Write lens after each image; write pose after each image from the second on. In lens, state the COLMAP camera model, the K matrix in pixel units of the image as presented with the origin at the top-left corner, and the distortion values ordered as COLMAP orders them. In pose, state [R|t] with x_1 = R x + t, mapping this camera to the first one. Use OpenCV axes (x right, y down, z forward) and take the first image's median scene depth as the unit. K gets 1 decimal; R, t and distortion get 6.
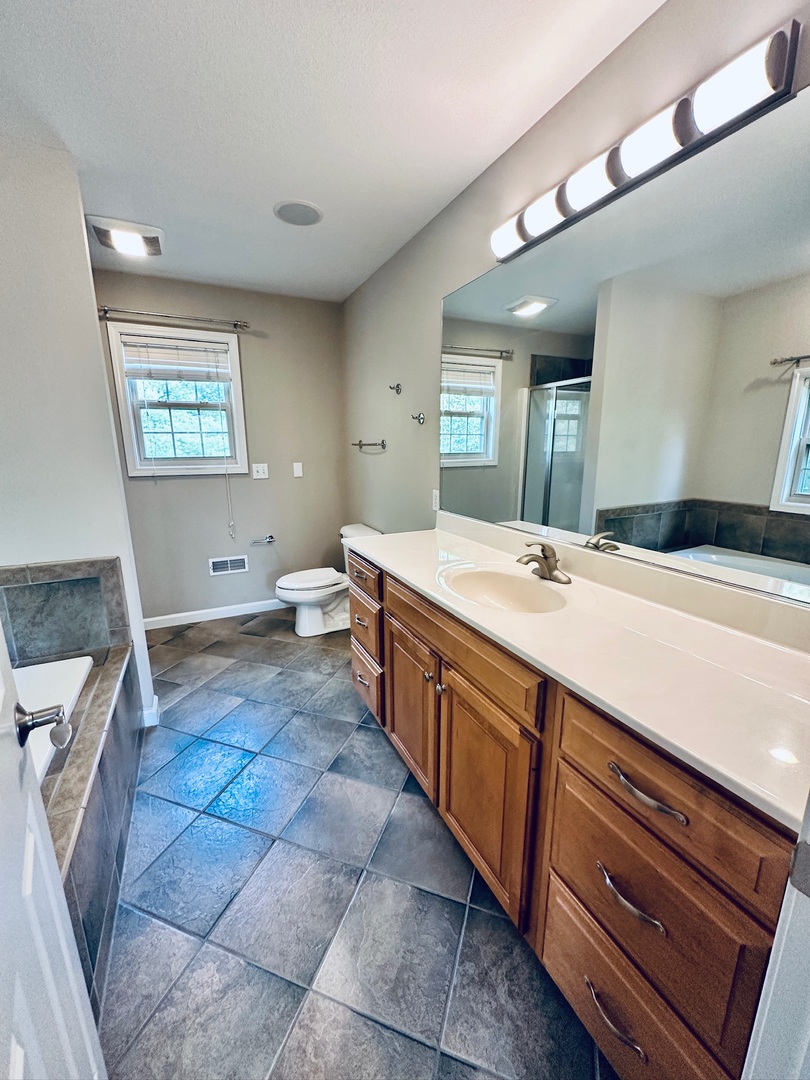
lens RADIAL K [[433.5, 0, 405.0], [0, 433.5, 540.0], [0, 0, 1]] dist [-0.000691, 0.000009]
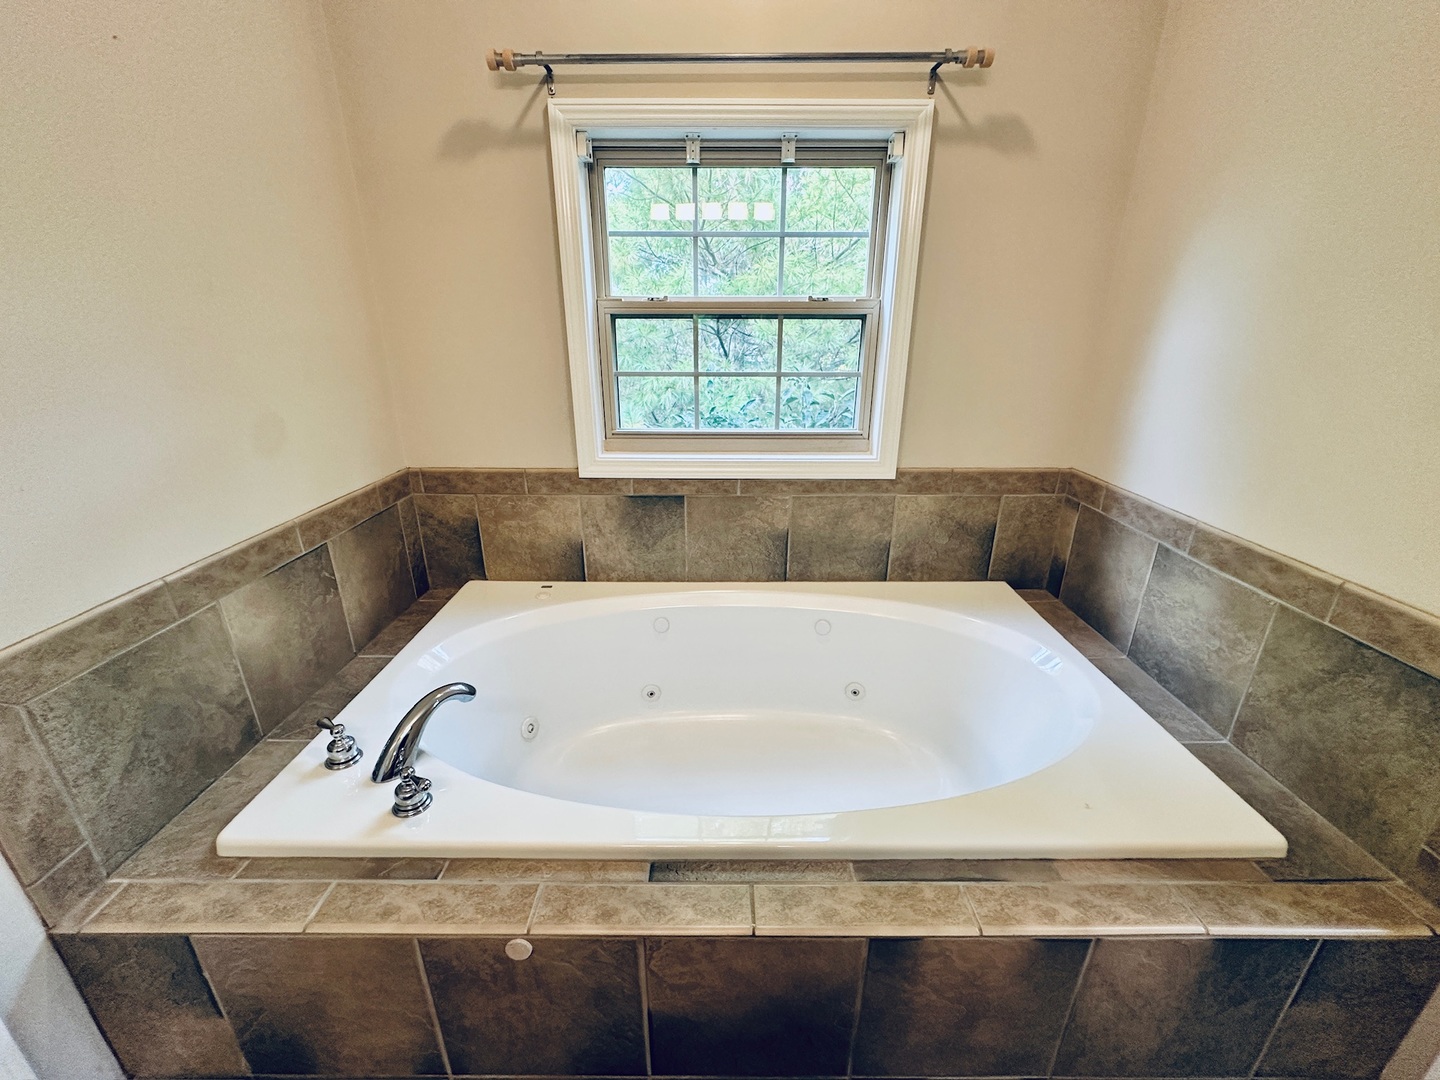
lens RADIAL K [[578.0, 0, 720.0], [0, 578.0, 540.0], [0, 0, 1]] dist [-0.000691, 0.000009]
pose [[-0.436726, 0.309684, -0.844610, -0.141730], [-0.193904, 0.884403, 0.424538, -0.097506], [0.878448, 0.349180, -0.326193, 0.621653]]
